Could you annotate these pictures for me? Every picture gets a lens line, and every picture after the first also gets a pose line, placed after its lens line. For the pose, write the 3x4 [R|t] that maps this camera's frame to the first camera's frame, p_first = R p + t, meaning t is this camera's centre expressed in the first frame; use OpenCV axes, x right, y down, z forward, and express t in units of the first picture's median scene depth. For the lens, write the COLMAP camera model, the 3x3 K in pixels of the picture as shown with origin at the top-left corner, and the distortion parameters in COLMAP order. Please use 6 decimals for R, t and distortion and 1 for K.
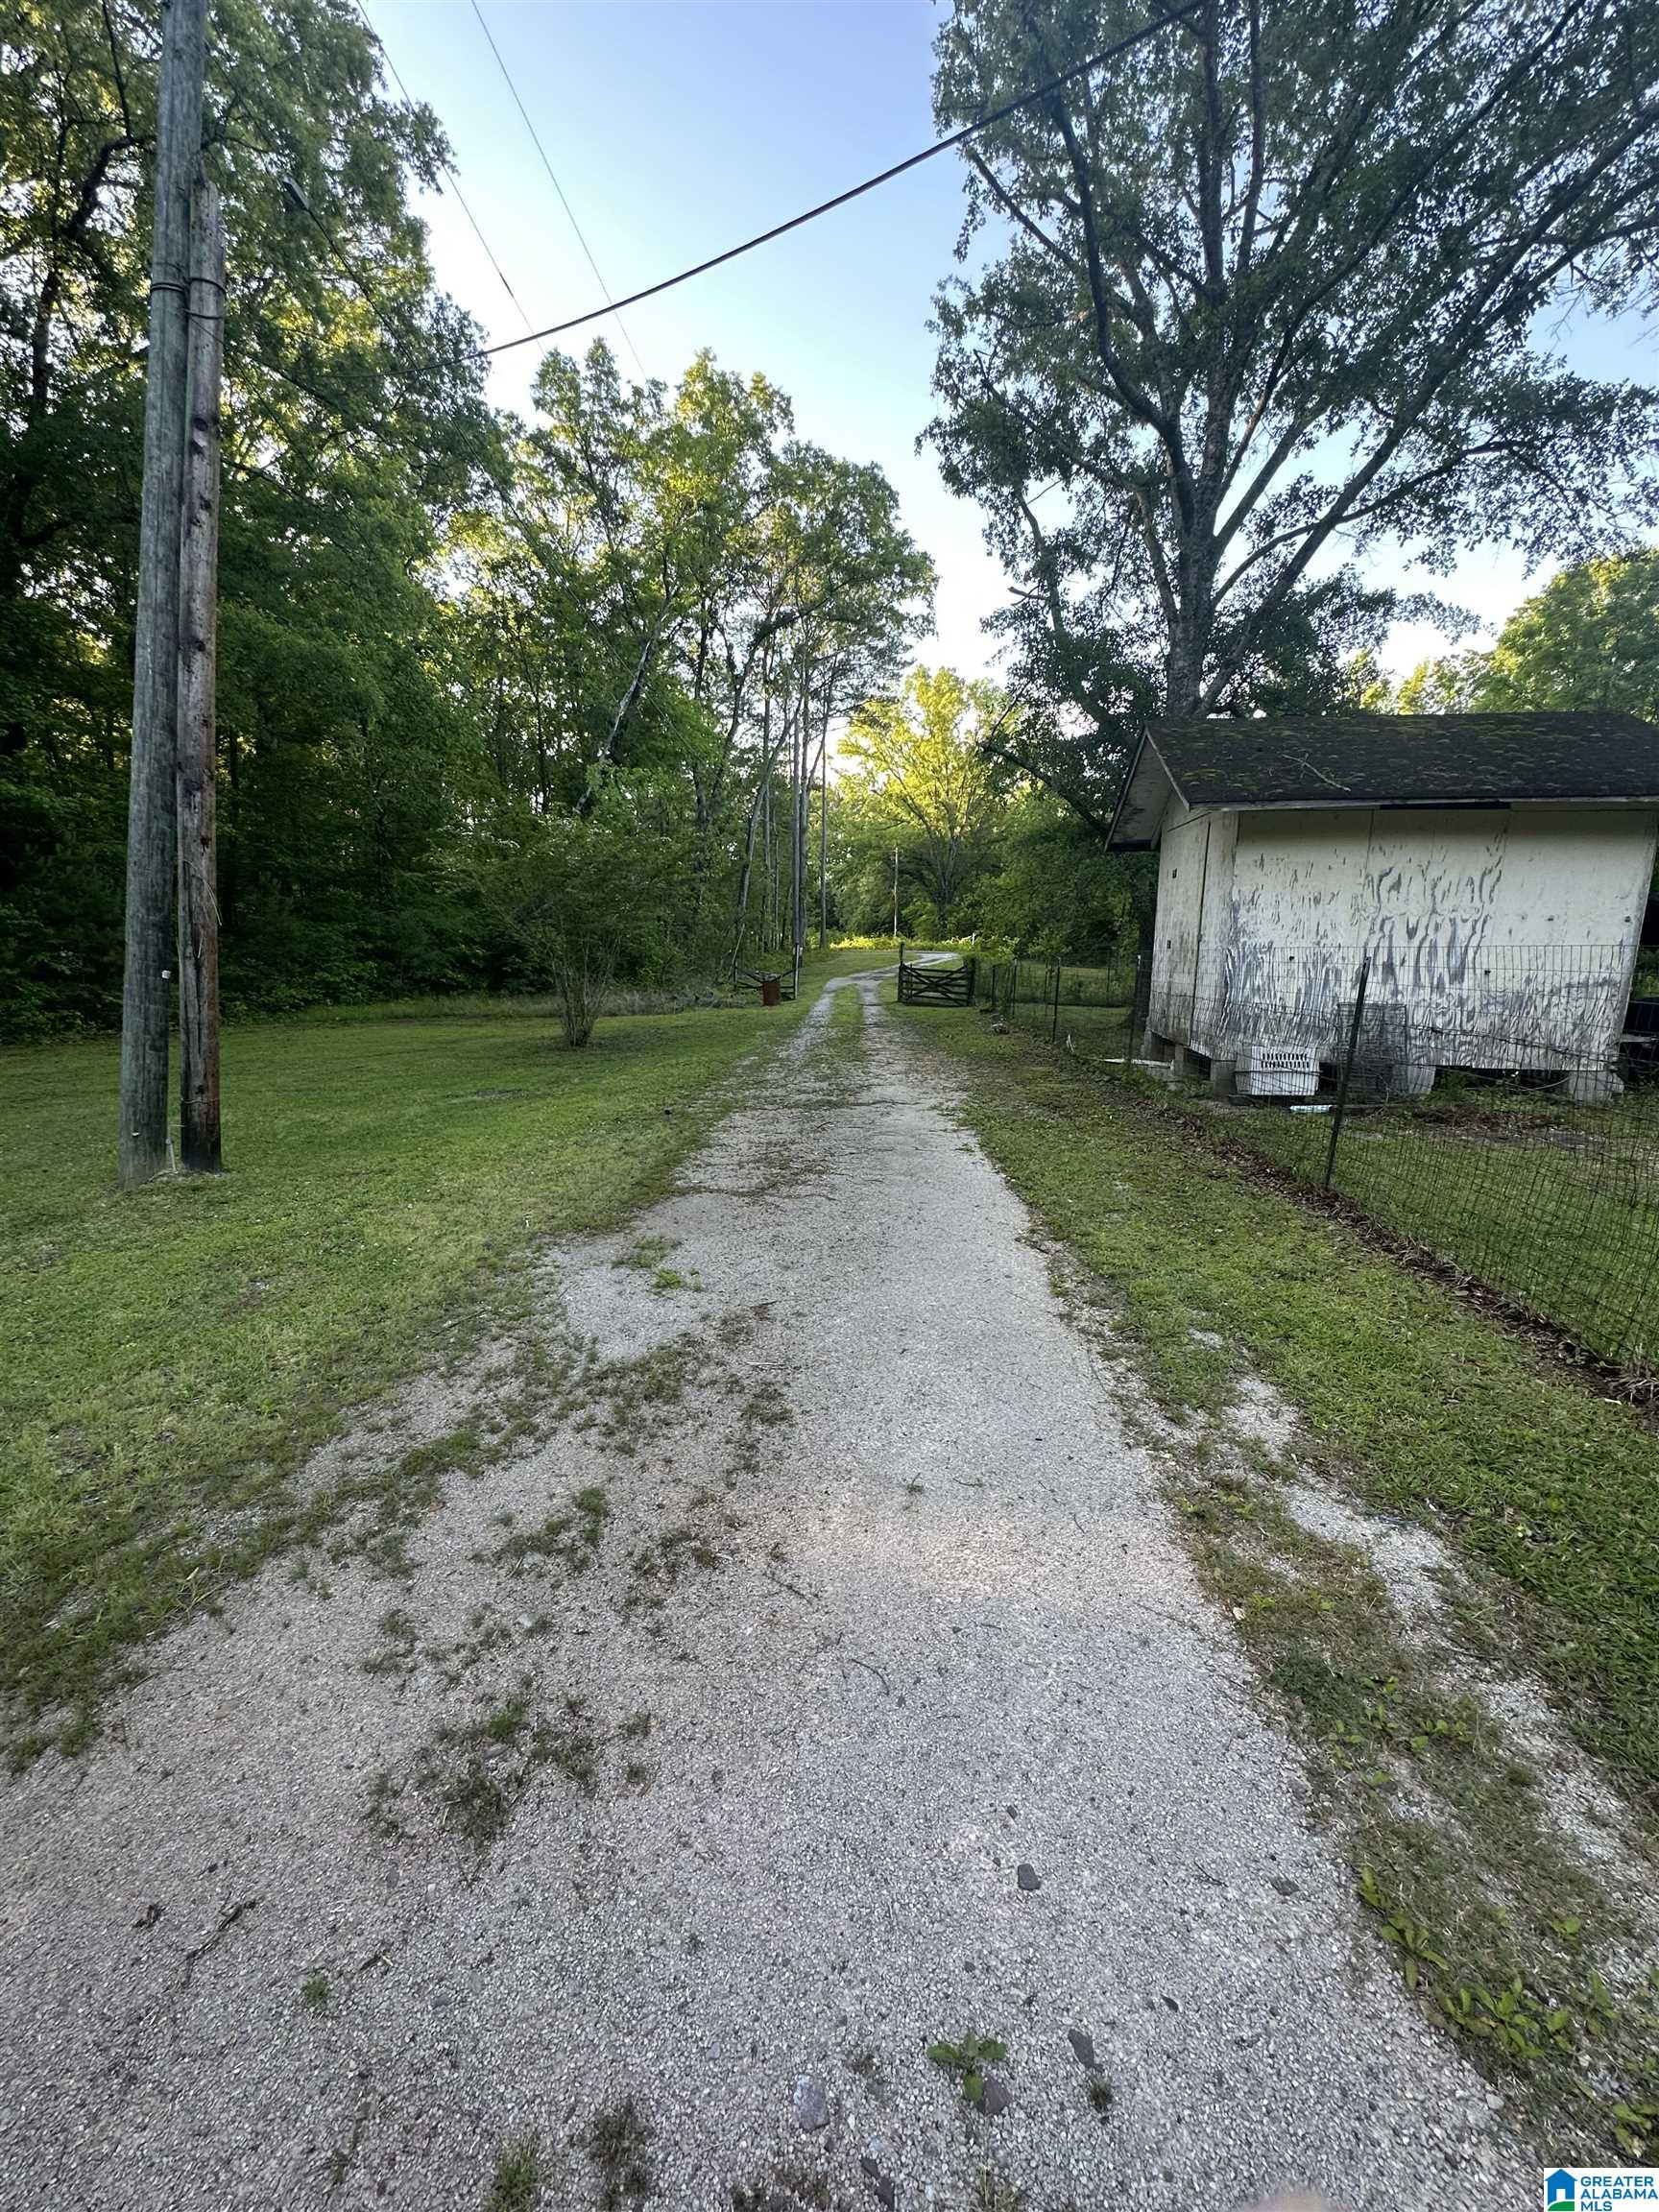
lens RADIAL K [[877.7, 0, 832.7], [0, 877.7, 1108.3], [0, 0, 1]] dist [-0.001676, 0.000052]
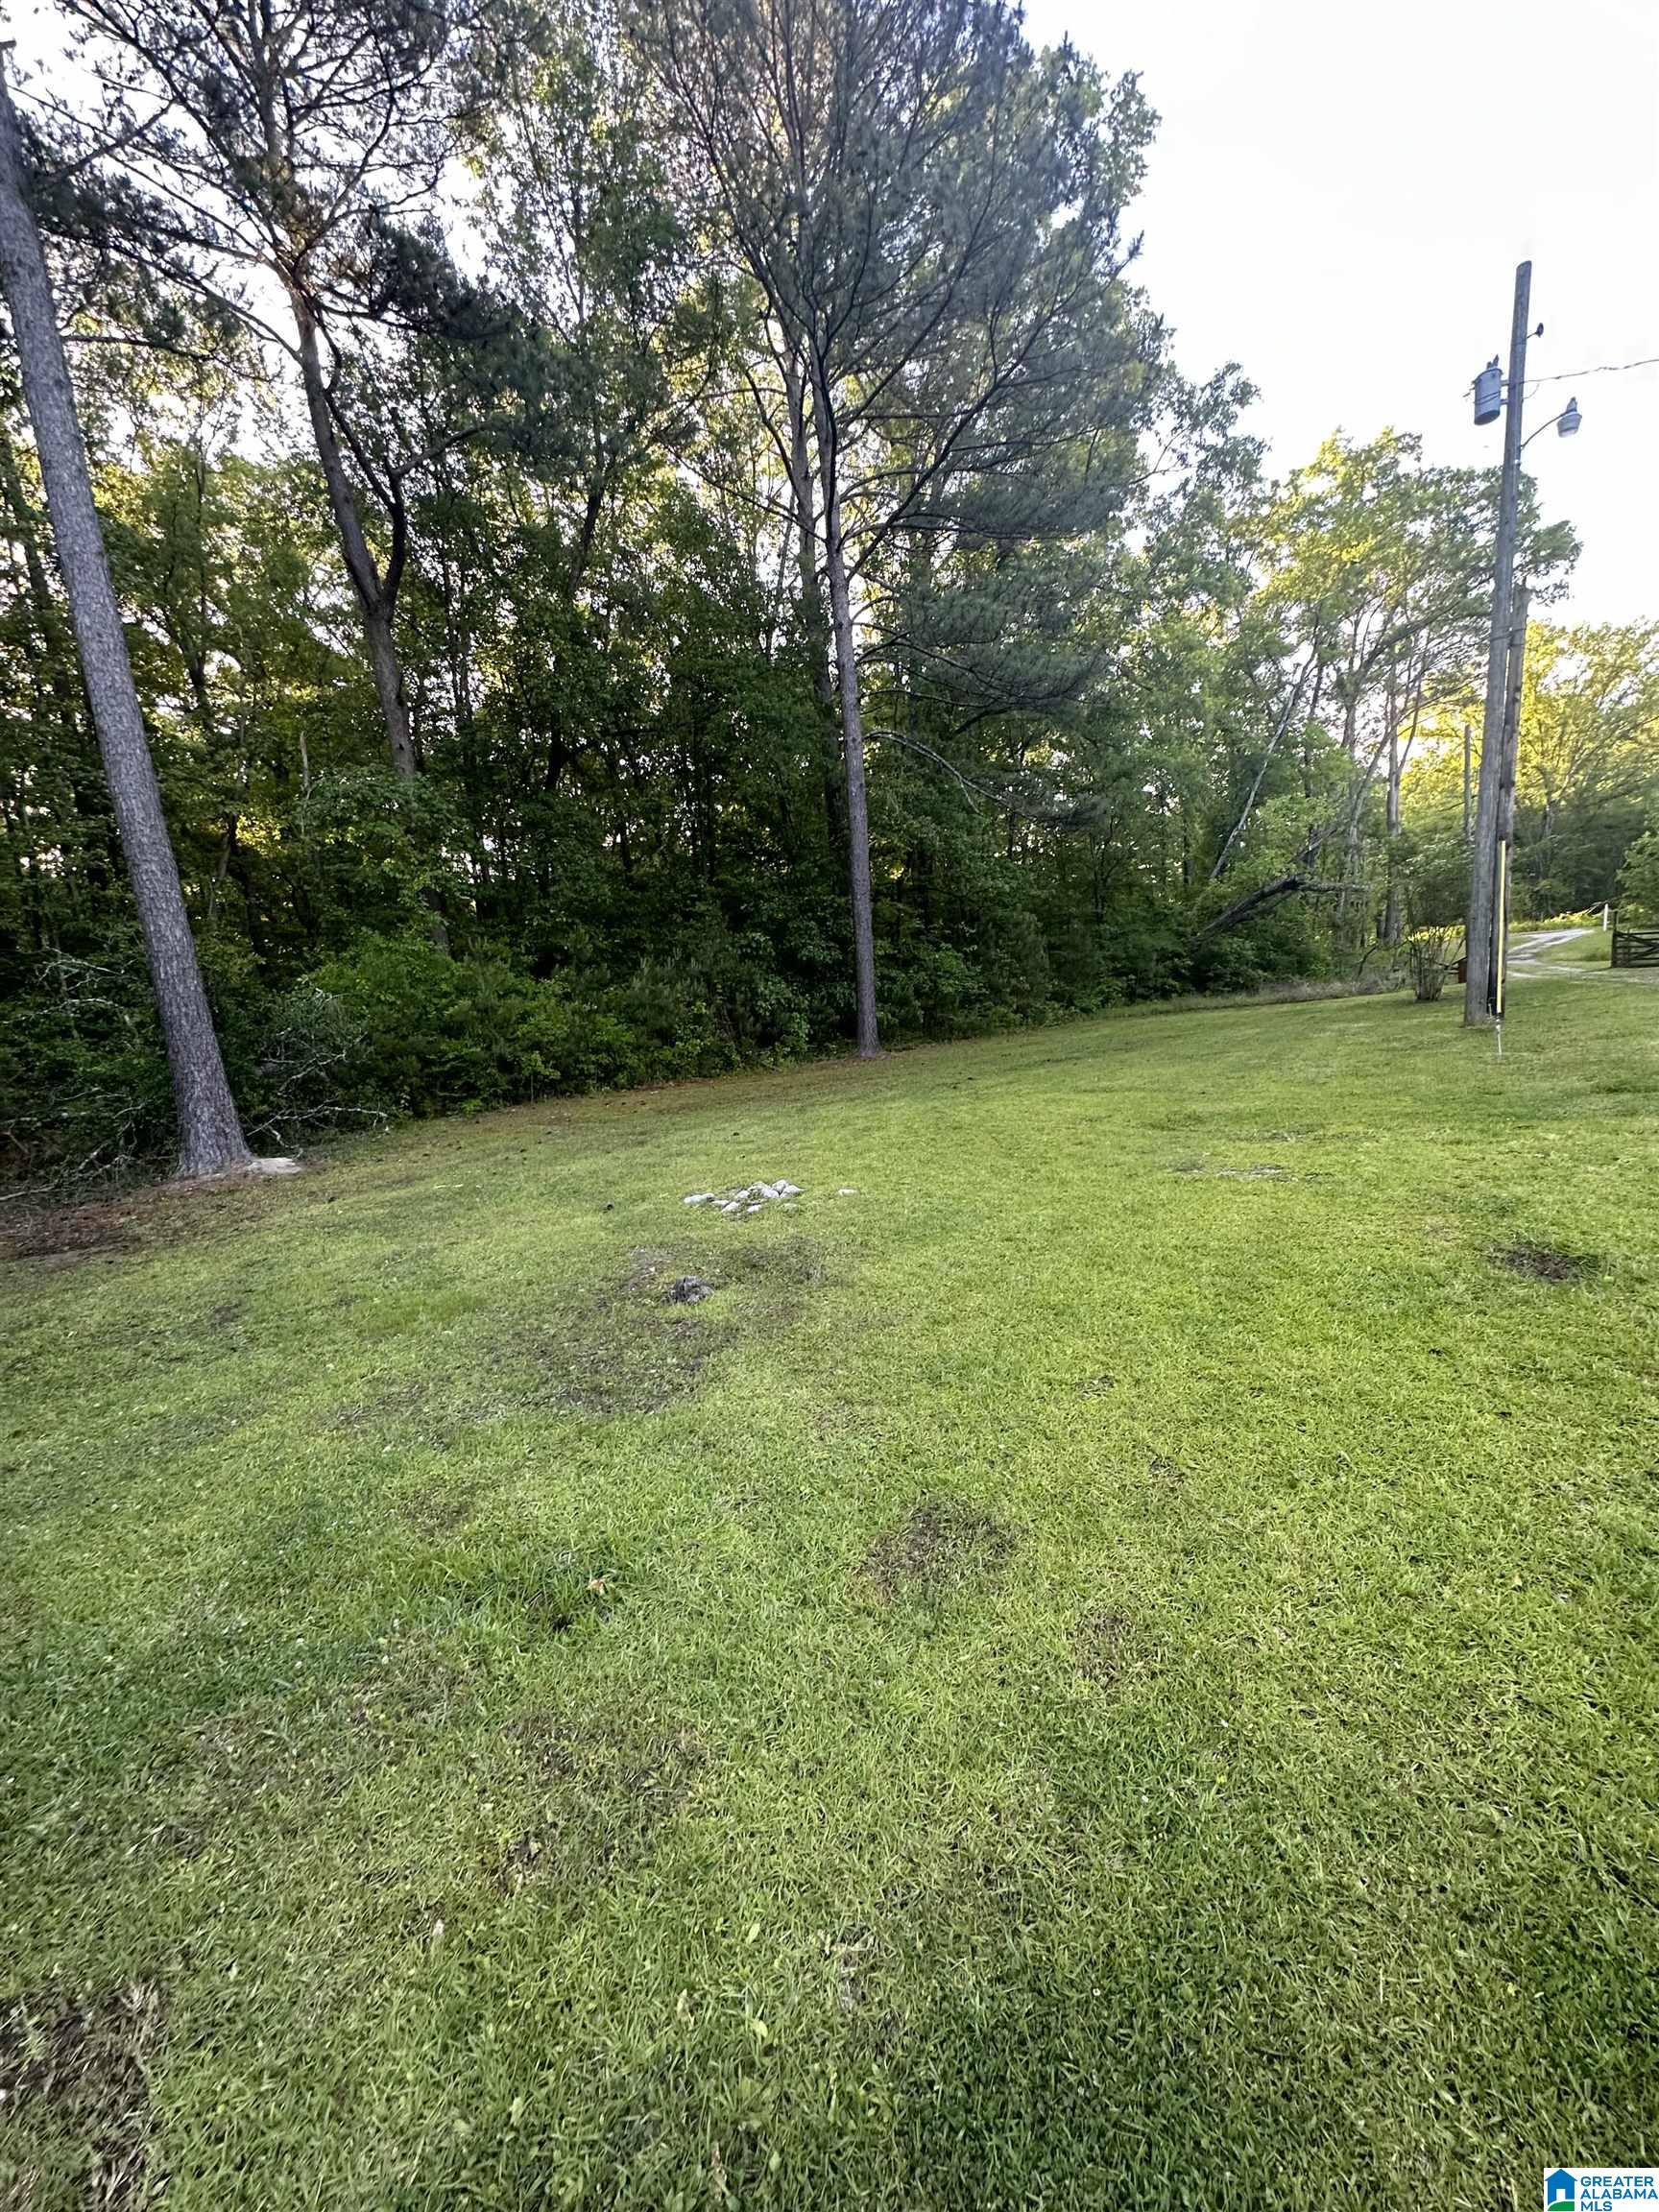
lens RADIAL K [[877.7, 0, 827.7], [0, 877.7, 1114.6], [0, 0, 1]] dist [-0.001676, 0.000052]
pose [[0.872949, -0.026080, -0.487115, -0.218260], [0.011746, 0.999404, -0.032459, 0.072115], [0.487671, 0.022614, 0.872735, -0.342608]]
